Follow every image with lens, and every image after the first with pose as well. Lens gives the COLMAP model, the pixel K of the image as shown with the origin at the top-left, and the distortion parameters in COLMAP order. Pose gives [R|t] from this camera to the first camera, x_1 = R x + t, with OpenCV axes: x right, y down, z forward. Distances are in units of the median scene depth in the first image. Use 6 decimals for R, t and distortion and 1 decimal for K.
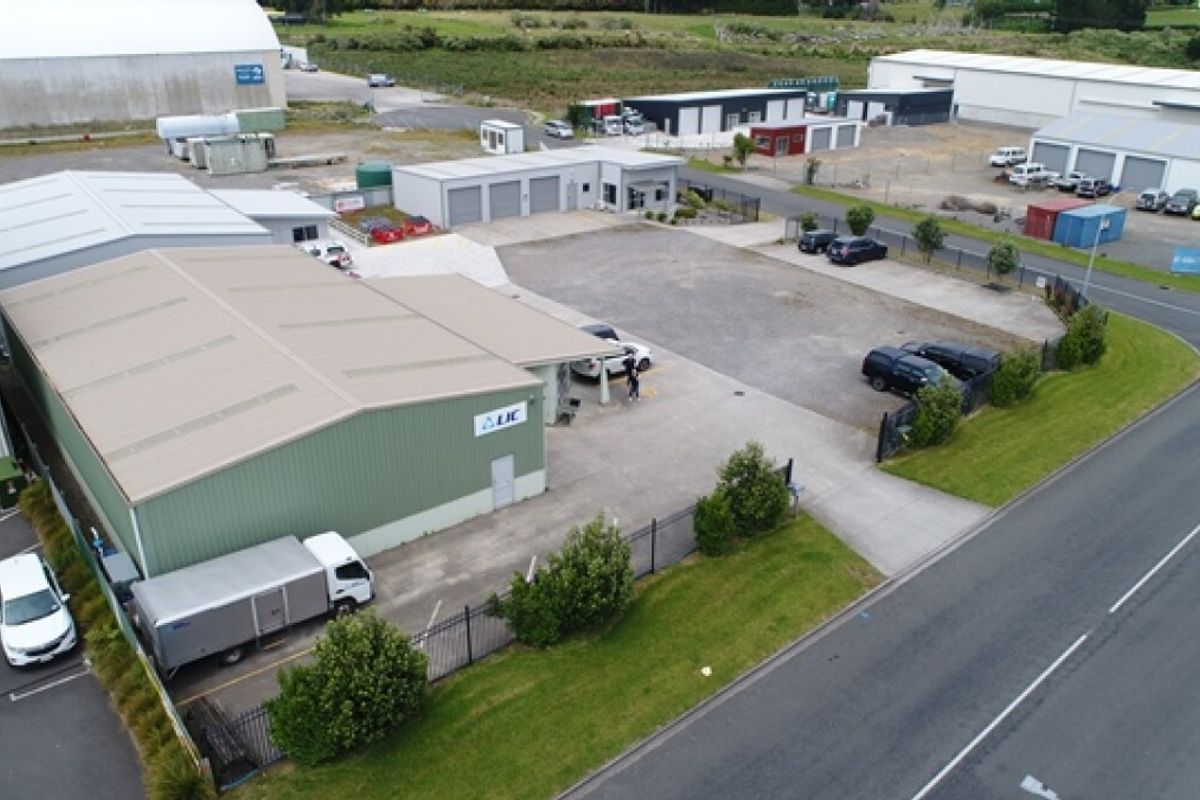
lens RADIAL K [[926.9, 0, 600.0], [0, 926.9, 400.0], [0, 0, 1]] dist [-0.005597, -0.002360]
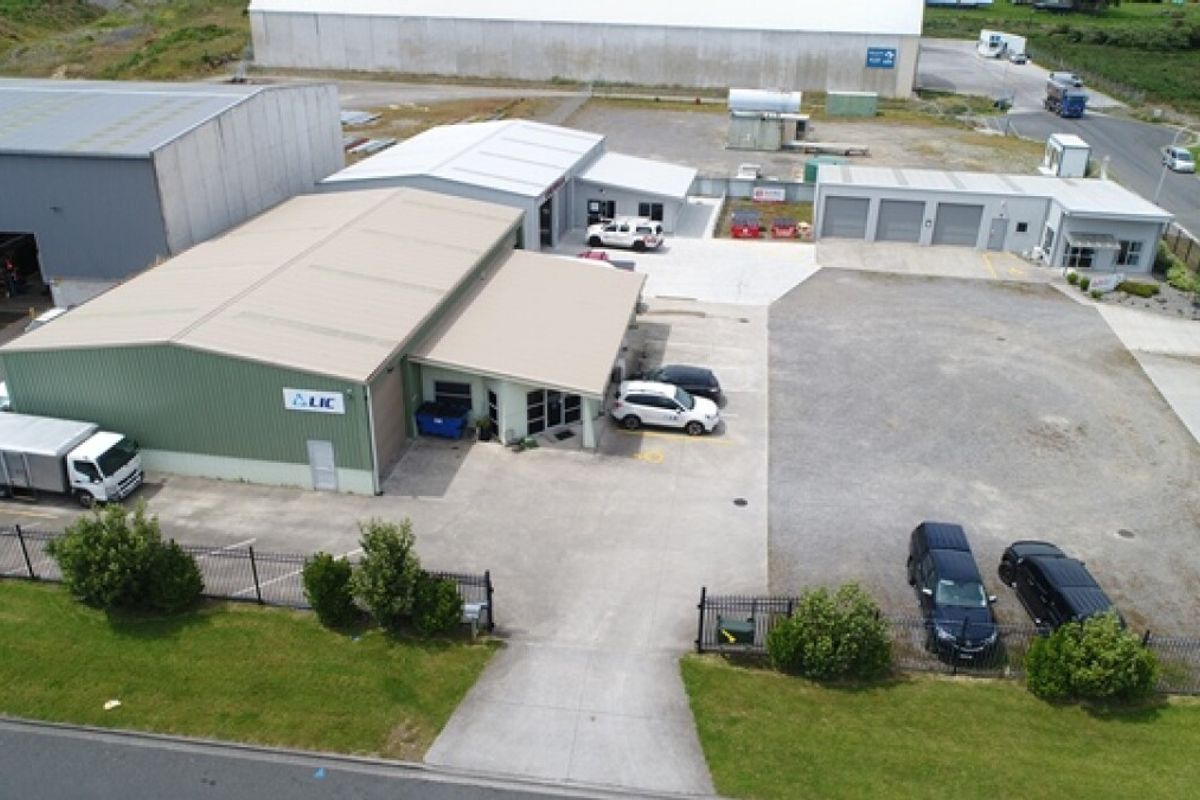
lens RADIAL K [[926.9, 0, 600.0], [0, 926.9, 400.0], [0, 0, 1]] dist [-0.005597, -0.002360]
pose [[0.679382, 0.322253, -0.659237, 0.377009], [-0.313295, 0.939791, 0.136527, -0.106023], [0.663541, 0.113782, 0.739437, 0.241968]]
